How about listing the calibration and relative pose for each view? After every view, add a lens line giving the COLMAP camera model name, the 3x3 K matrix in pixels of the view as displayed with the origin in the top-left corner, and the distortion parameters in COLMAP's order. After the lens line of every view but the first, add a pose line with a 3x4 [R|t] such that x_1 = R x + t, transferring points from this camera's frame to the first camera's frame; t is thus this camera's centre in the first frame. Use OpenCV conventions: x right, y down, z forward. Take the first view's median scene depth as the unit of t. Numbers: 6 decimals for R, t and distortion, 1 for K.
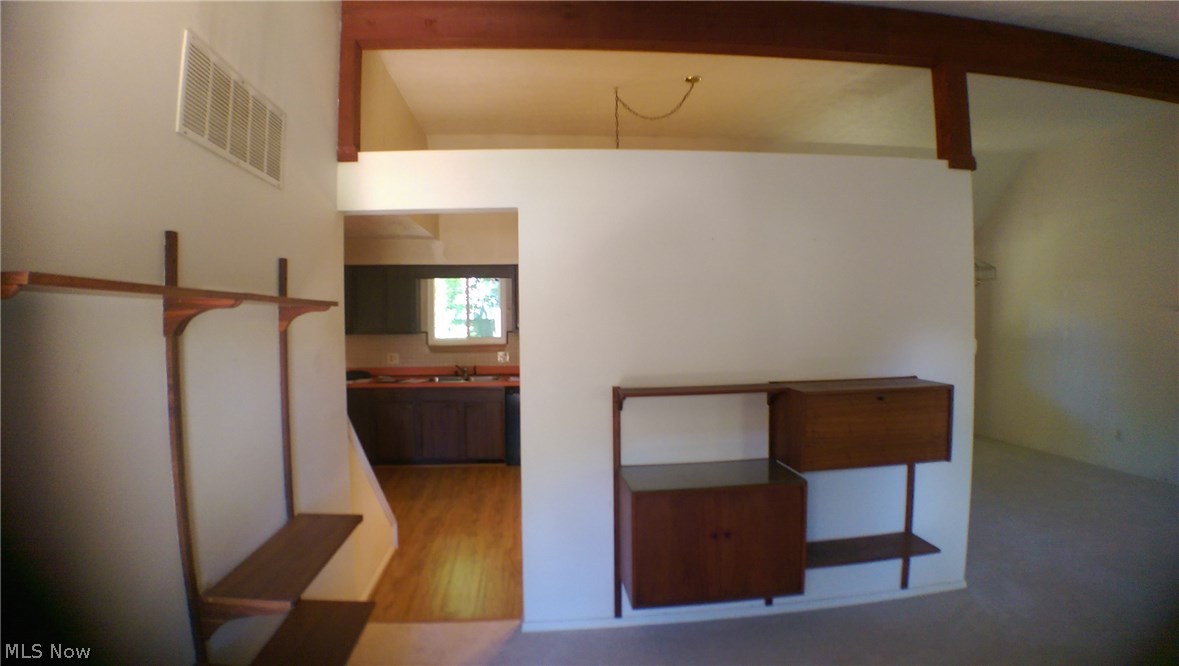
lens RADIAL K [[671.7, 0, 611.0], [0, 671.7, 319.0], [0, 0, 1]] dist [-0.173614, 0.017123]
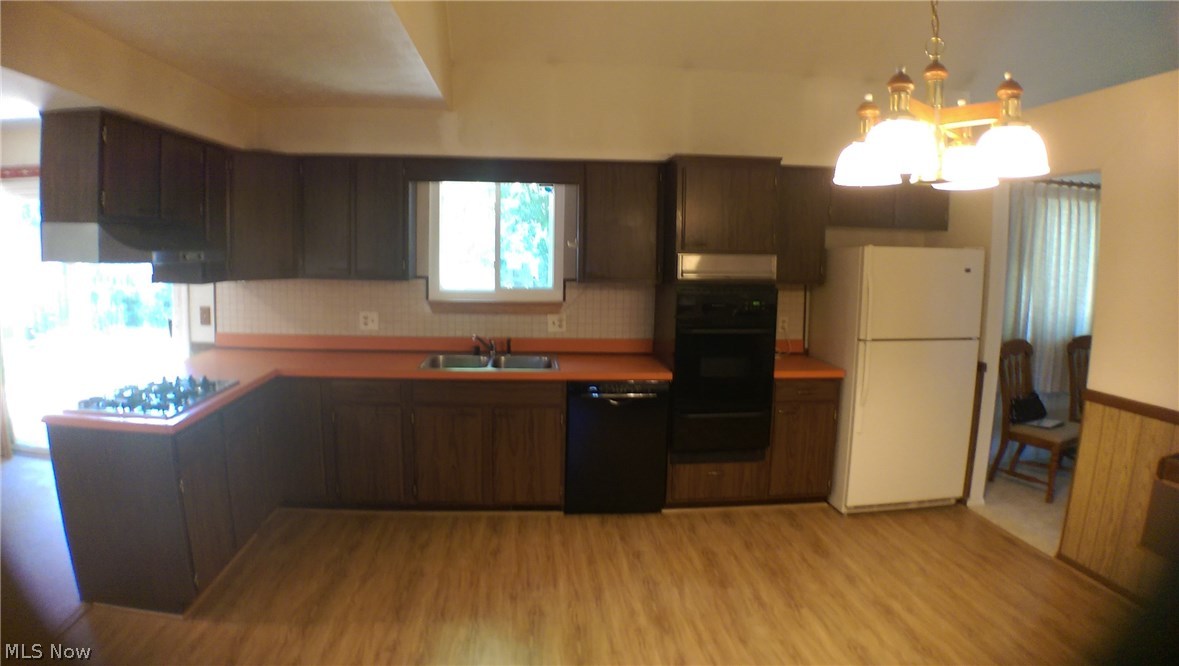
lens RADIAL K [[671.7, 0, 611.0], [0, 671.7, 319.0], [0, 0, 1]] dist [-0.173614, 0.017123]
pose [[0.999533, 0.030455, 0.002439, -0.148648], [-0.030552, 0.996146, 0.082215, 0.004367], [0.000075, -0.082251, 0.996612, 0.532370]]
